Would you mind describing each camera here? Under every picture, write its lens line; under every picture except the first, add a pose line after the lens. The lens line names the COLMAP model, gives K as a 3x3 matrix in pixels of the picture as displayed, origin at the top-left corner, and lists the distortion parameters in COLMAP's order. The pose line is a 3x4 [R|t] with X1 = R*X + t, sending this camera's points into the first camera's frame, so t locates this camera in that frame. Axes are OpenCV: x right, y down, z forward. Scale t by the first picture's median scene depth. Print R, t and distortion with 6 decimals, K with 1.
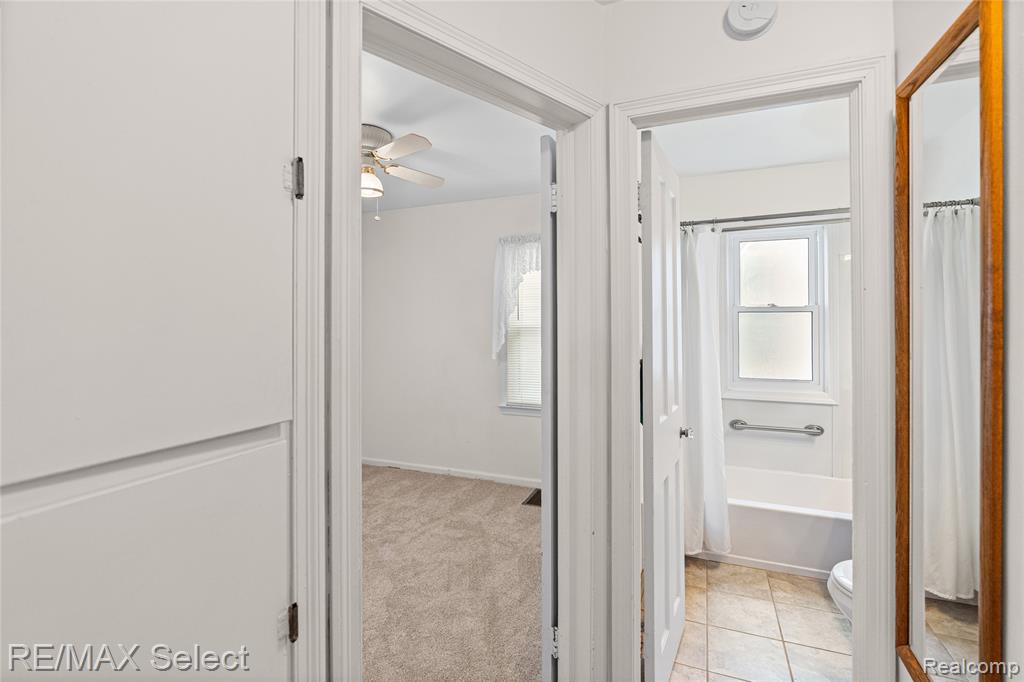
lens RADIAL K [[467.5, 0, 514.0], [0, 467.5, 323.8], [0, 0, 1]] dist [-0.000755, 0.000563]
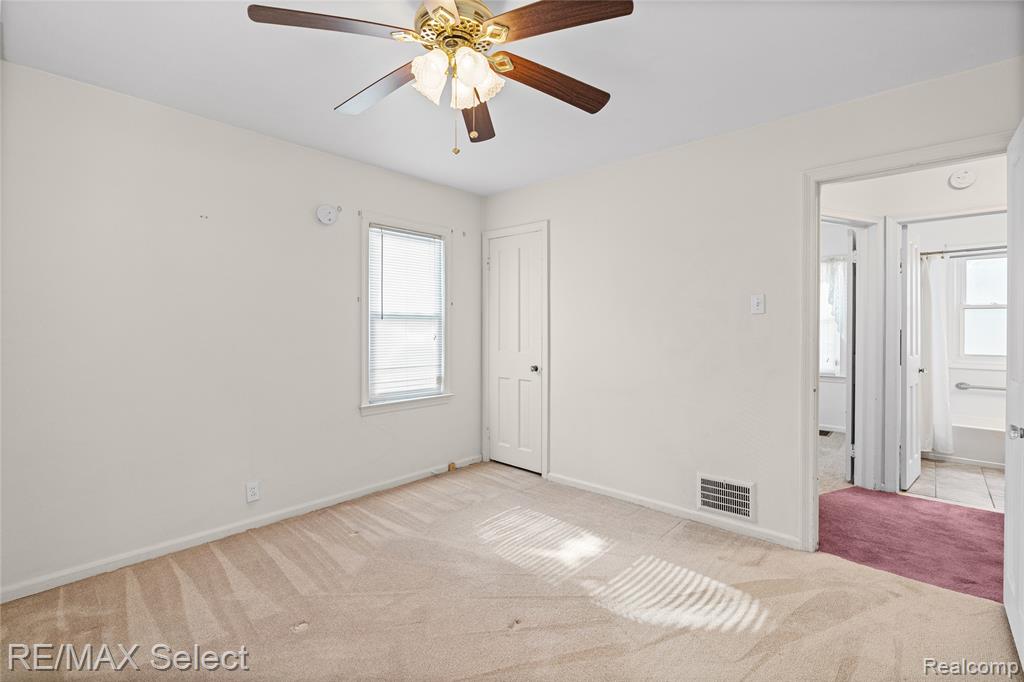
lens RADIAL K [[467.5, 0, 514.0], [0, 467.5, 323.8], [0, 0, 1]] dist [-0.000755, 0.000563]
pose [[0.941391, 0.010572, -0.337151, -0.496890], [-0.010813, 0.999941, 0.001161, 0.052509], [0.337143, 0.002553, 0.941450, -1.202372]]
